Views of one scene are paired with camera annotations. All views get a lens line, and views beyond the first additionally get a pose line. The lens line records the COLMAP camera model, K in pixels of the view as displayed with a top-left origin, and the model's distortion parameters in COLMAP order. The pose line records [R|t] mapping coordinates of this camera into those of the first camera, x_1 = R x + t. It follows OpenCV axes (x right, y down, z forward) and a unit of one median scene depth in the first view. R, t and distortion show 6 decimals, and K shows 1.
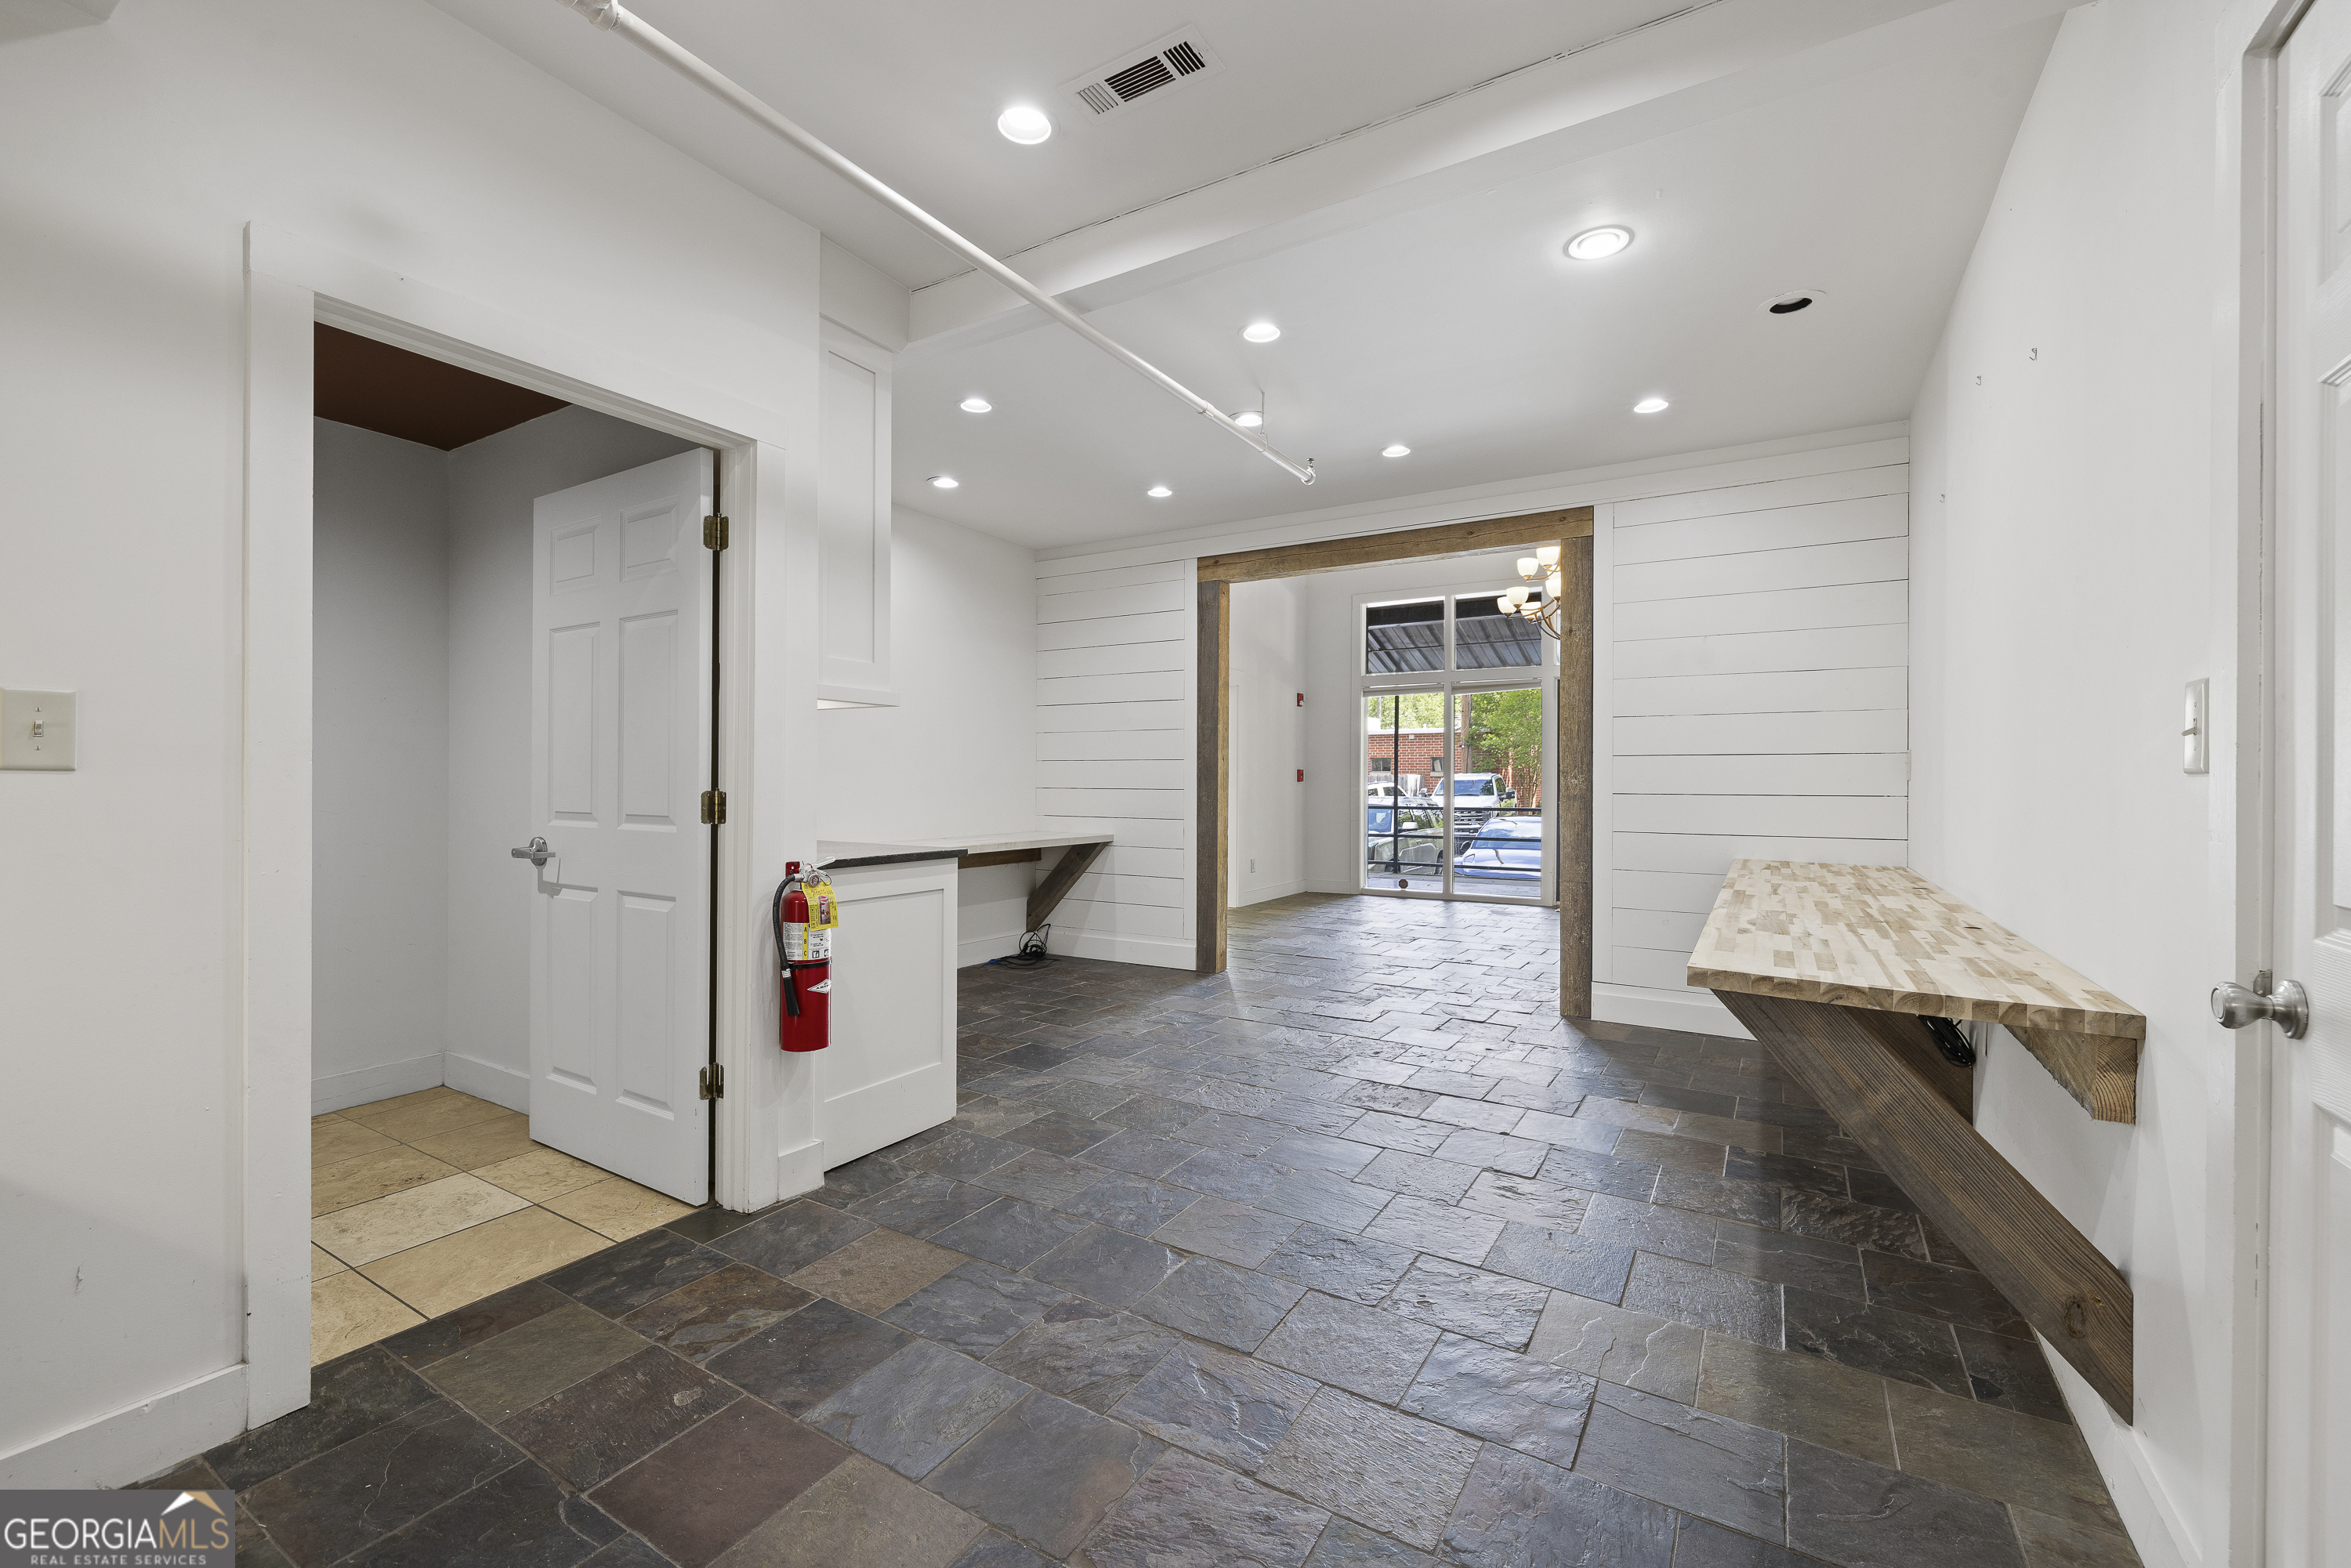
lens RADIAL K [[993.5, 0, 1157.5], [0, 993.5, 780.5], [0, 0, 1]] dist [0.000596, -0.000641]
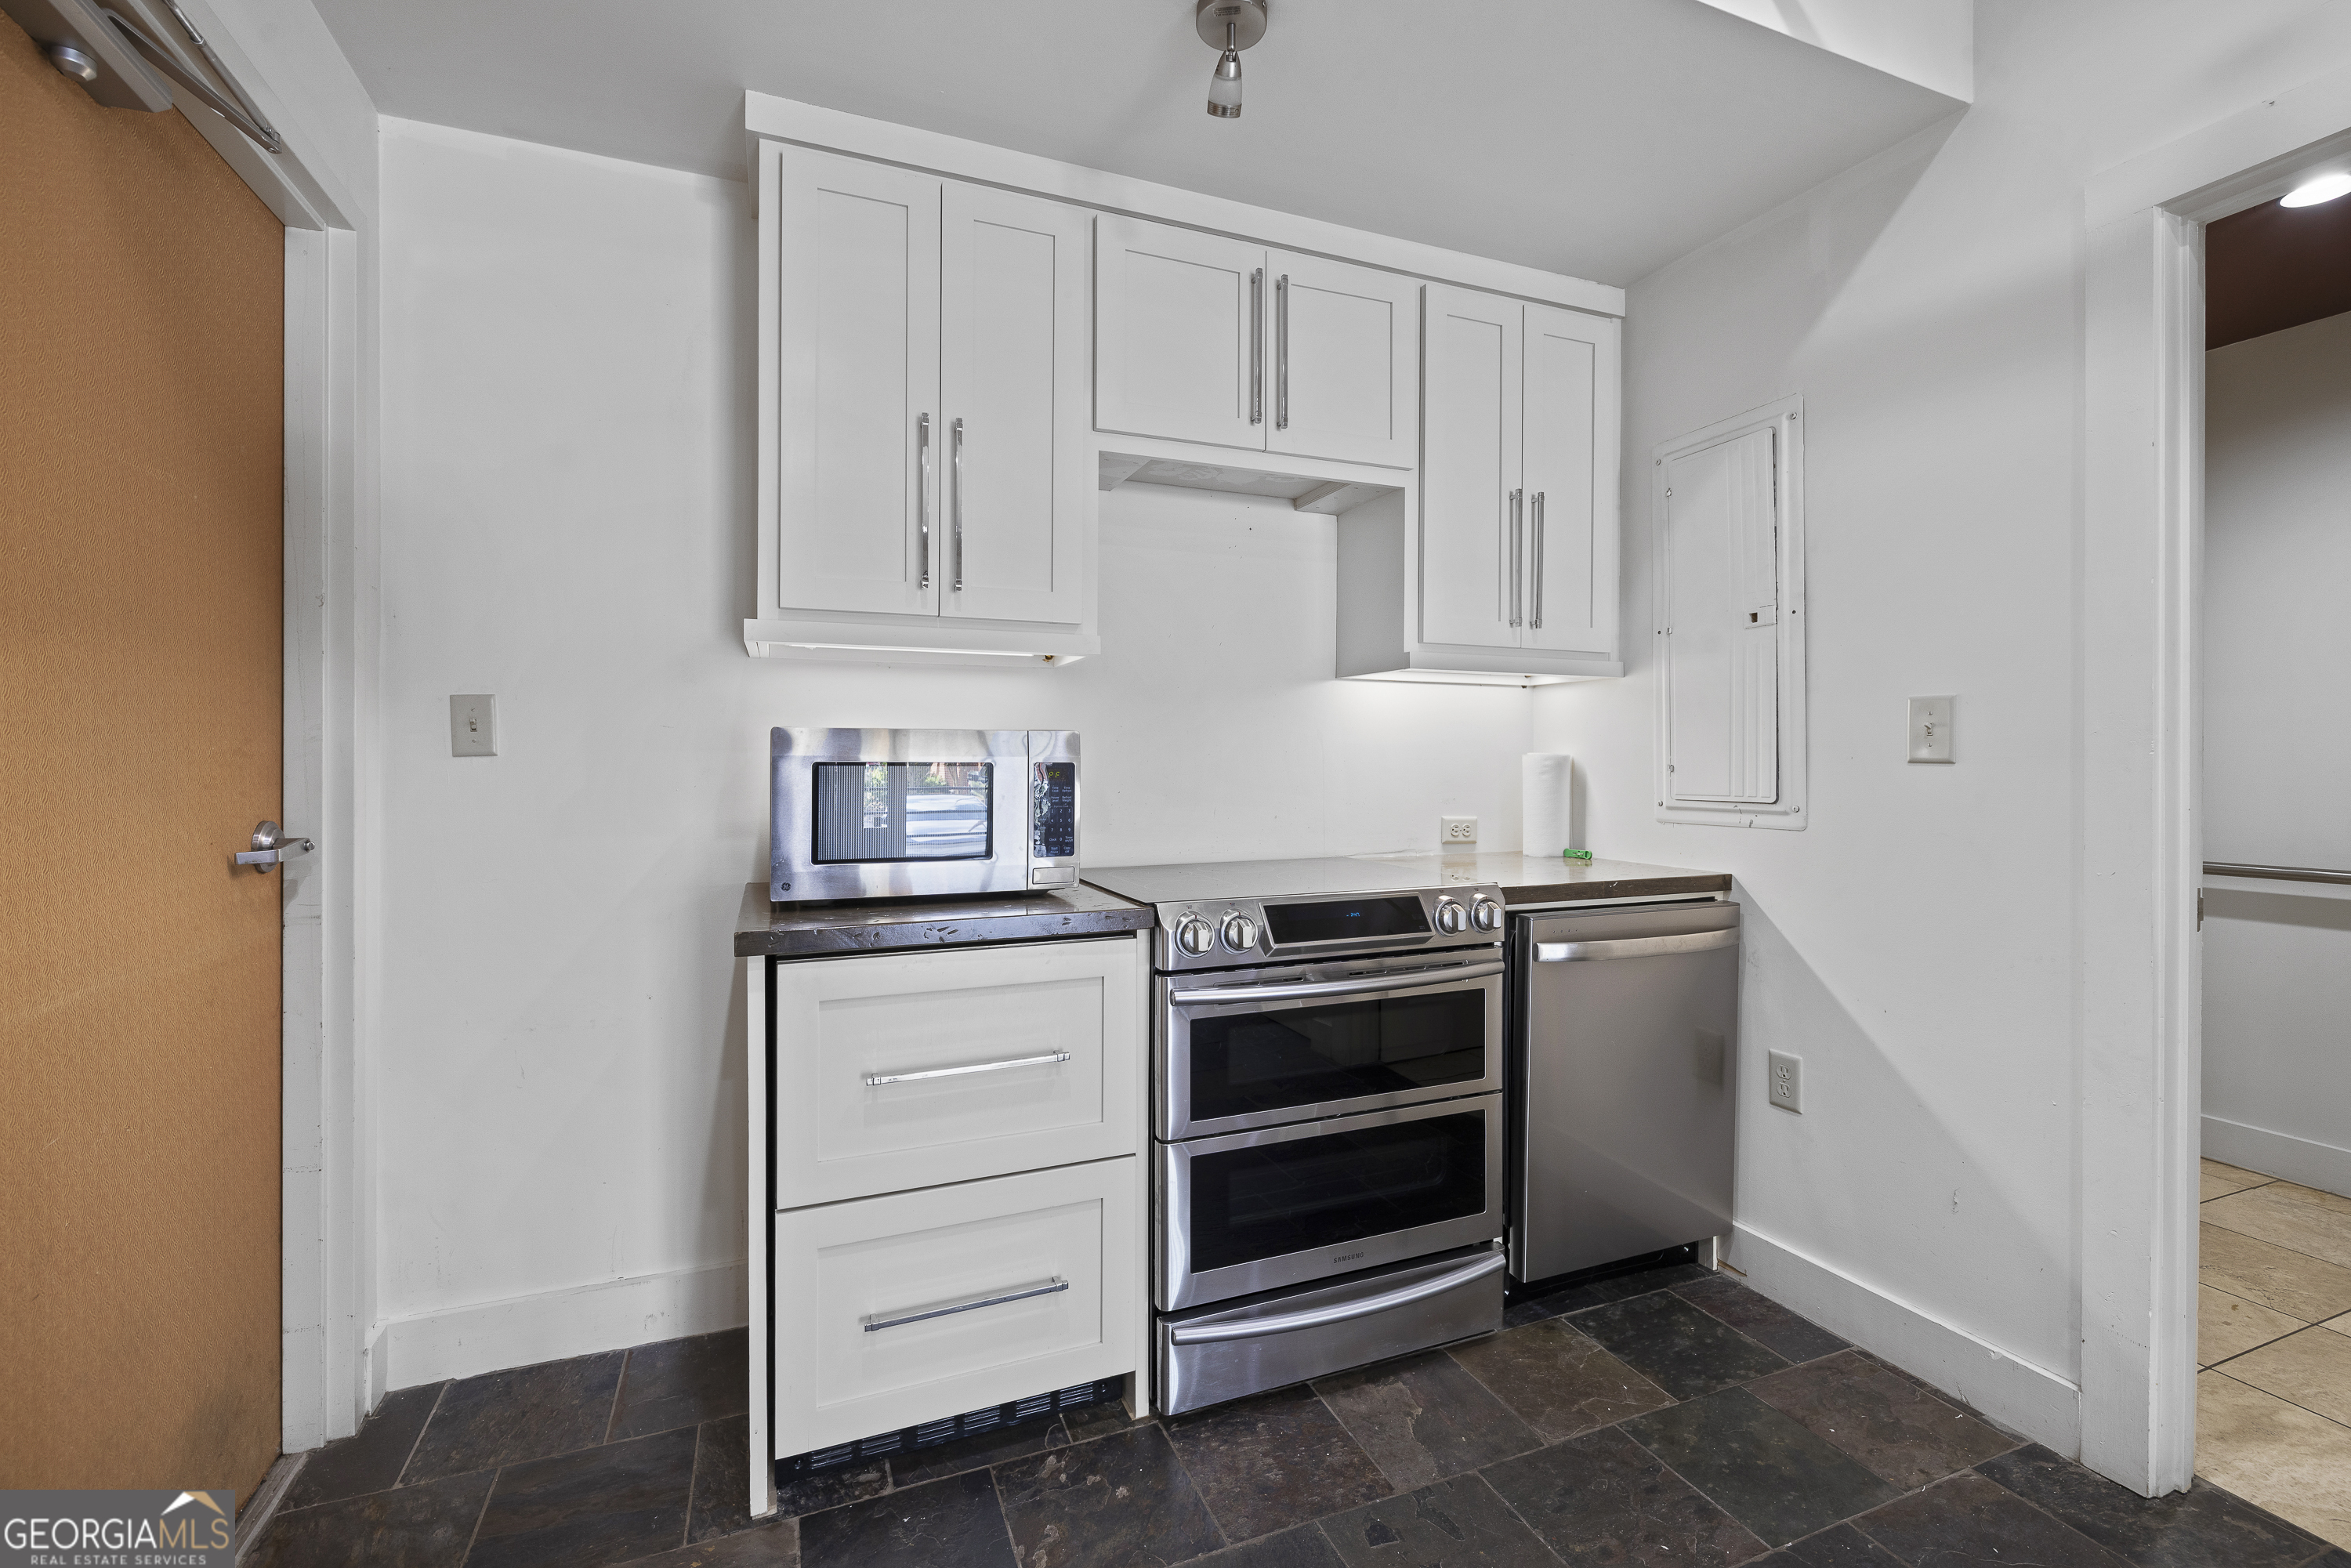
lens RADIAL K [[993.5, 0, 1154.2], [0, 993.5, 759.5], [0, 0, 1]] dist [0.000596, -0.000641]
pose [[-0.605733, -0.014971, -0.795527, 0.224141], [-0.002531, 0.999854, -0.016890, 0.004449], [0.795664, -0.008217, -0.605683, 0.528680]]
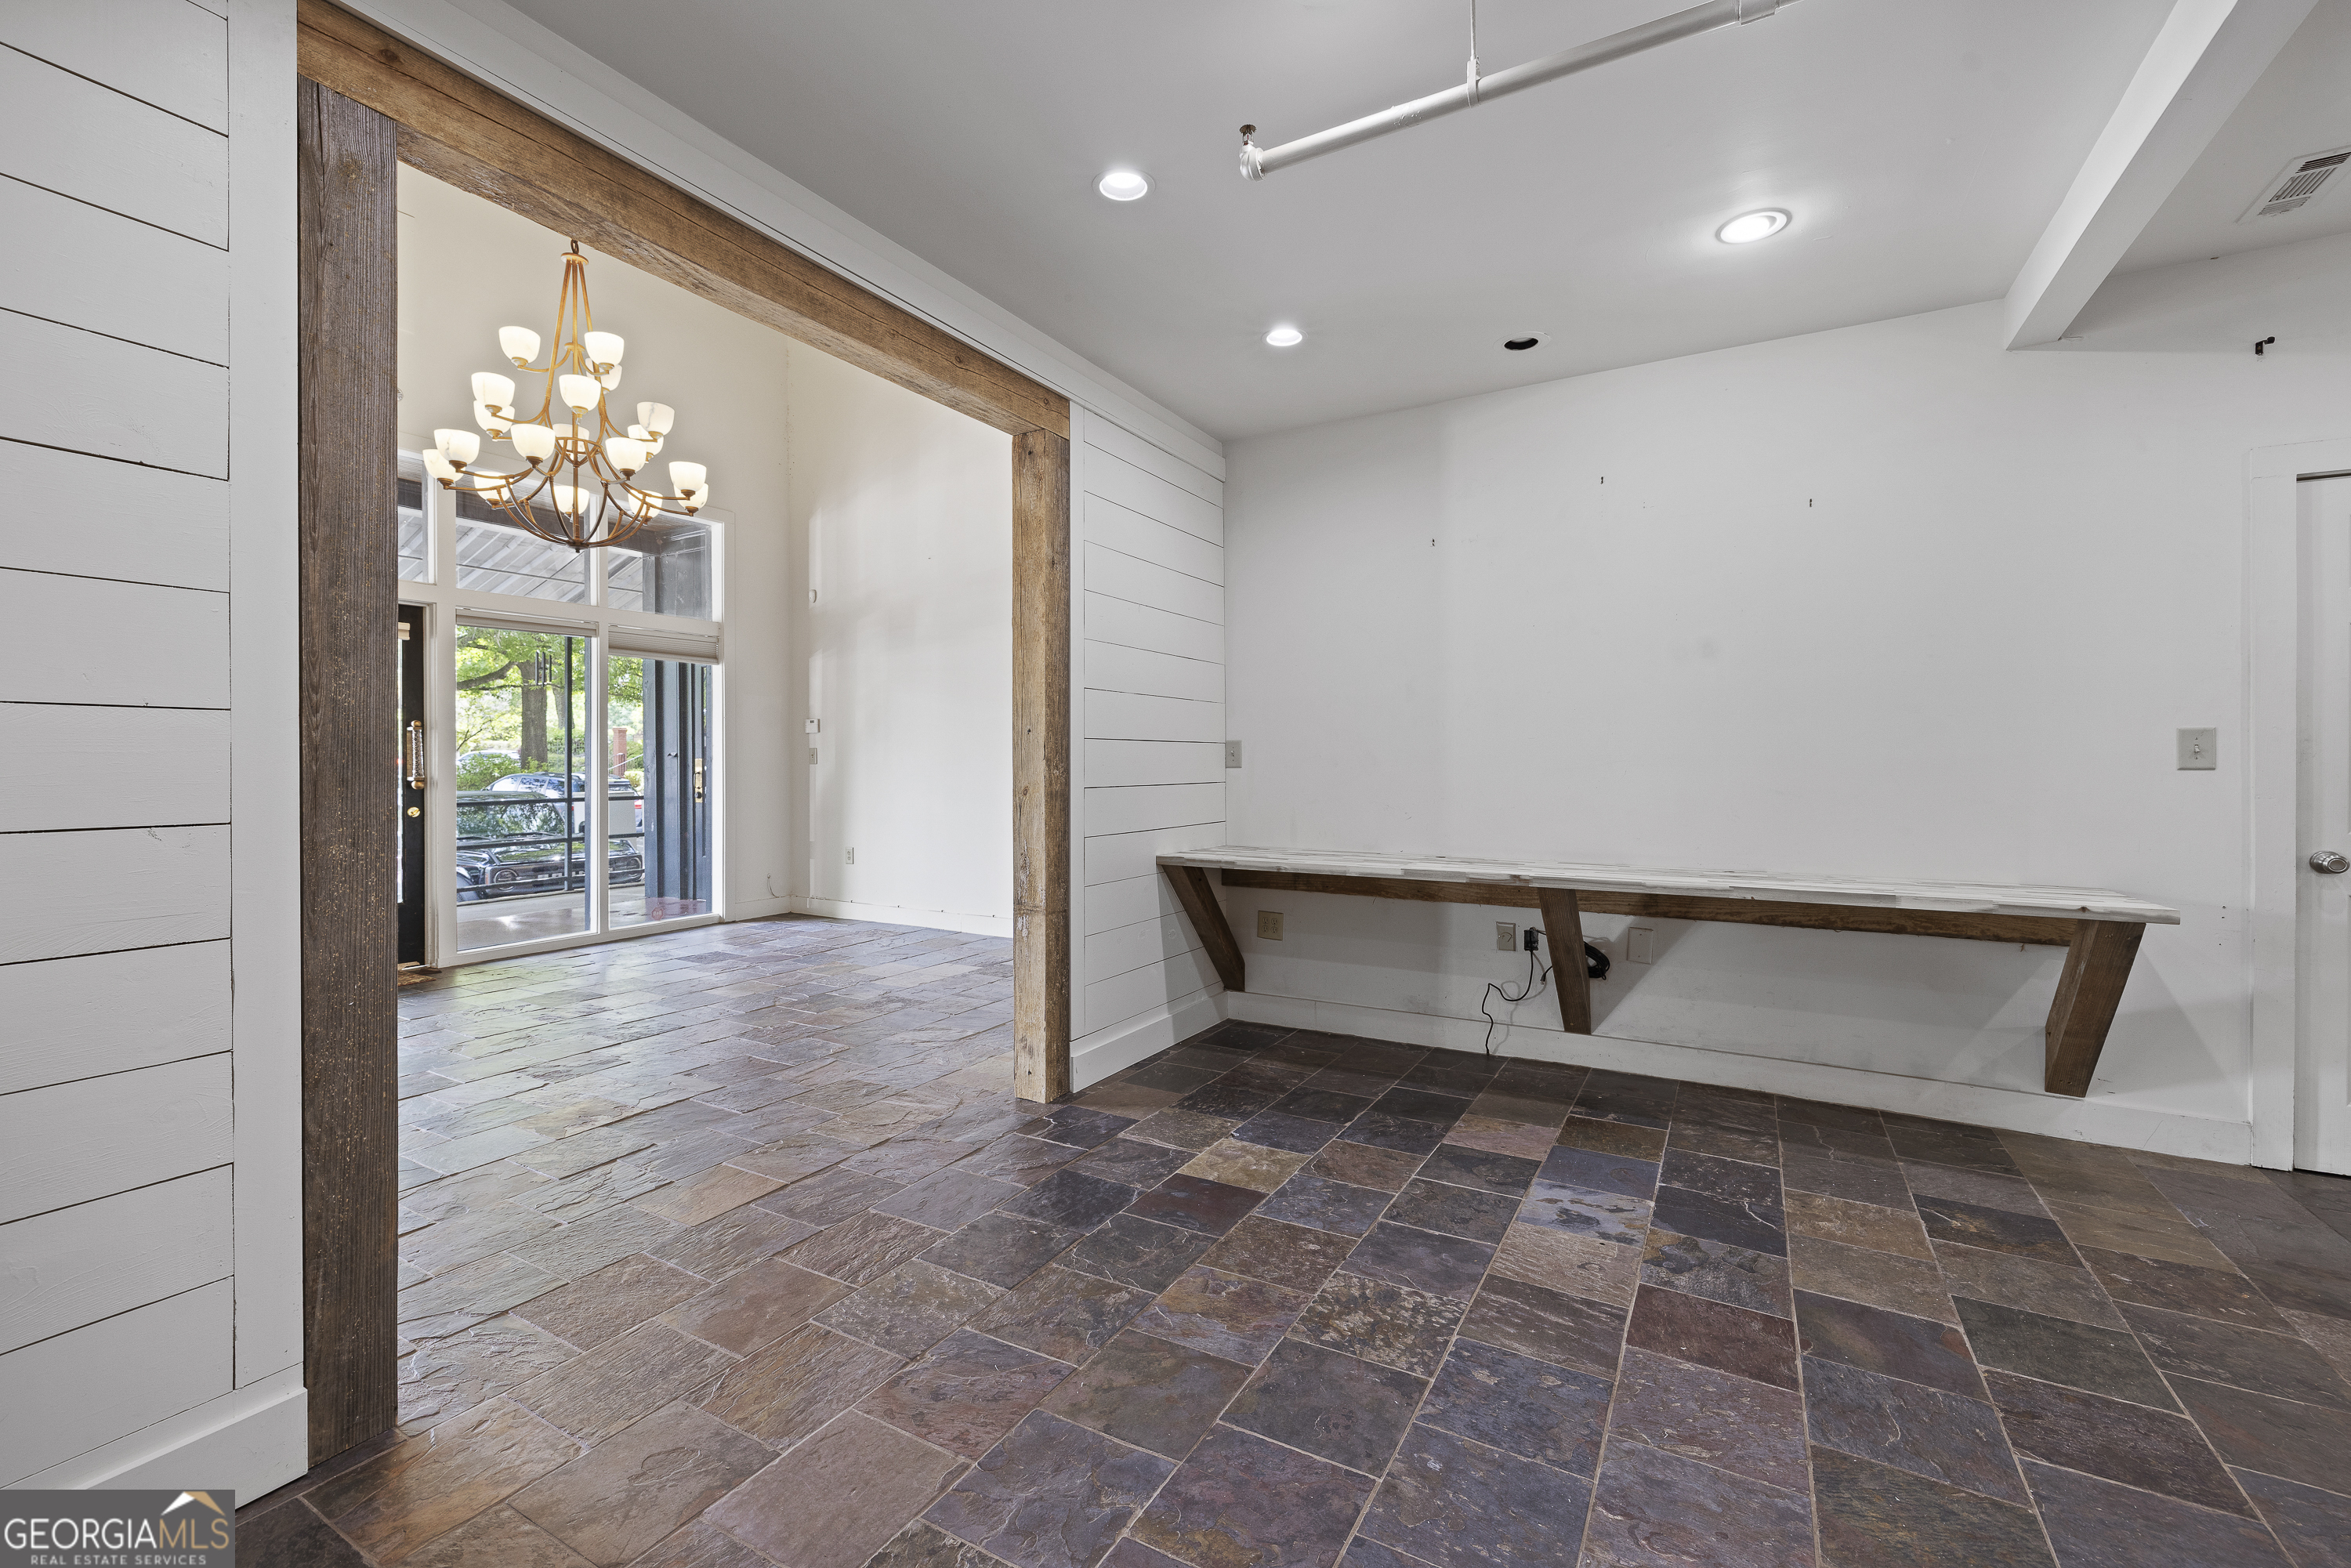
lens RADIAL K [[993.5, 0, 1179.6], [0, 993.5, 774.6], [0, 0, 1]] dist [0.000596, -0.000641]
pose [[-0.033416, -0.017704, 0.999285, -0.521928], [0.000919, 0.999842, 0.017745, -0.019810], [-0.999441, 0.001511, -0.033394, 1.614306]]
